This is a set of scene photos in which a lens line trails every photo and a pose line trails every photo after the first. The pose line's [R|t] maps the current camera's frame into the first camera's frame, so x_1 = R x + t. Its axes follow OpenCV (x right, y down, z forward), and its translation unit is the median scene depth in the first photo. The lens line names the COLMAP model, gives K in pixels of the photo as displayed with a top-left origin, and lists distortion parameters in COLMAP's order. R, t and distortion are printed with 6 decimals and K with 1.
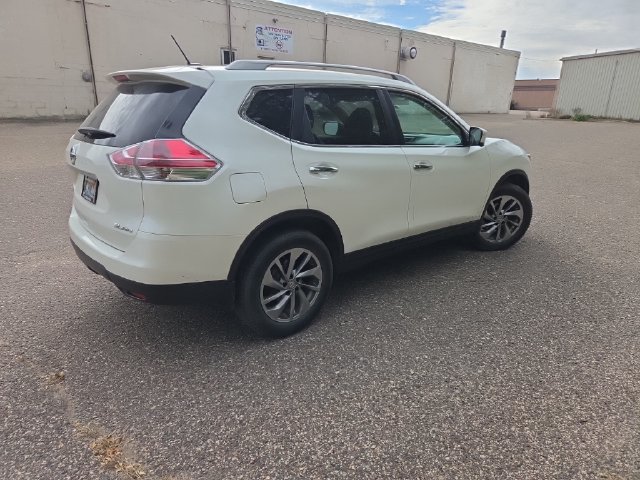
lens RADIAL K [[422.0, 0, 313.4], [0, 422.0, 243.5], [0, 0, 1]] dist [0.068528, -0.048389]
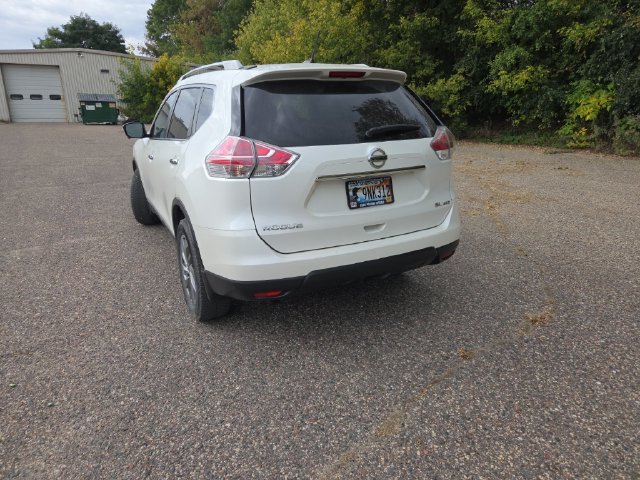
lens RADIAL K [[422.0, 0, 313.9], [0, 422.0, 238.1], [0, 0, 1]] dist [0.068528, -0.048389]
pose [[0.220795, -0.302774, 0.927134, -1.115834], [0.317729, 0.921068, 0.225127, -0.221975], [-0.922116, 0.244871, 0.299567, 0.676573]]
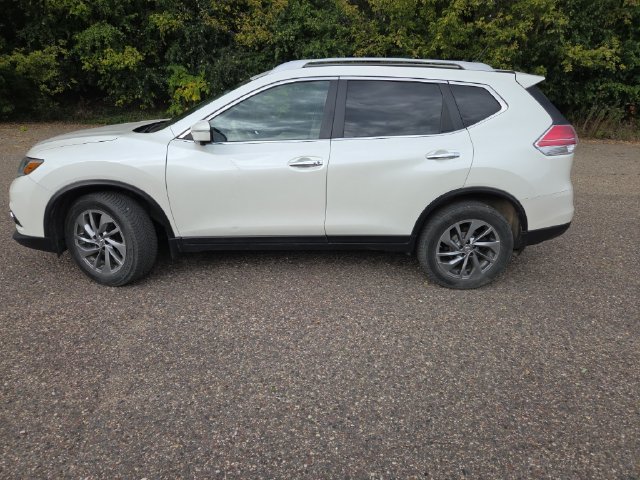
lens RADIAL K [[422.0, 0, 319.7], [0, 422.0, 240.6], [0, 0, 1]] dist [0.068528, -0.048389]
pose [[-0.791960, -0.237649, 0.562425, -0.657483], [0.158737, 0.809330, 0.565498, -0.675812], [-0.589577, 0.537129, -0.603234, 1.980486]]
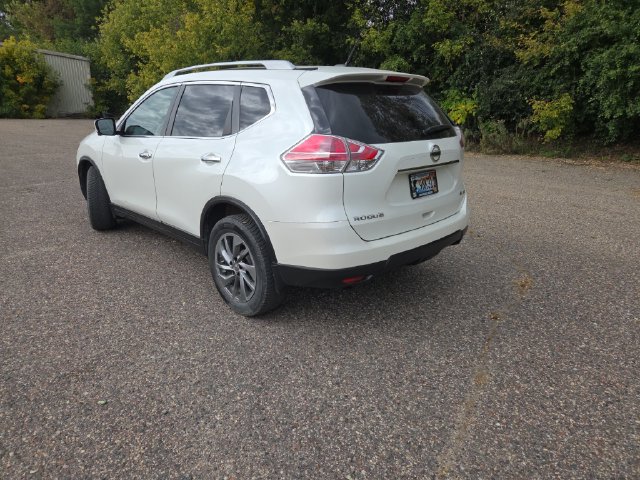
lens RADIAL K [[422.0, 0, 313.9], [0, 422.0, 239.9], [0, 0, 1]] dist [0.068528, -0.048389]
pose [[-0.072391, -0.312137, 0.947275, -1.203105], [0.297408, 0.899803, 0.319223, -0.328883], [-0.952002, 0.304836, 0.027694, 0.996572]]
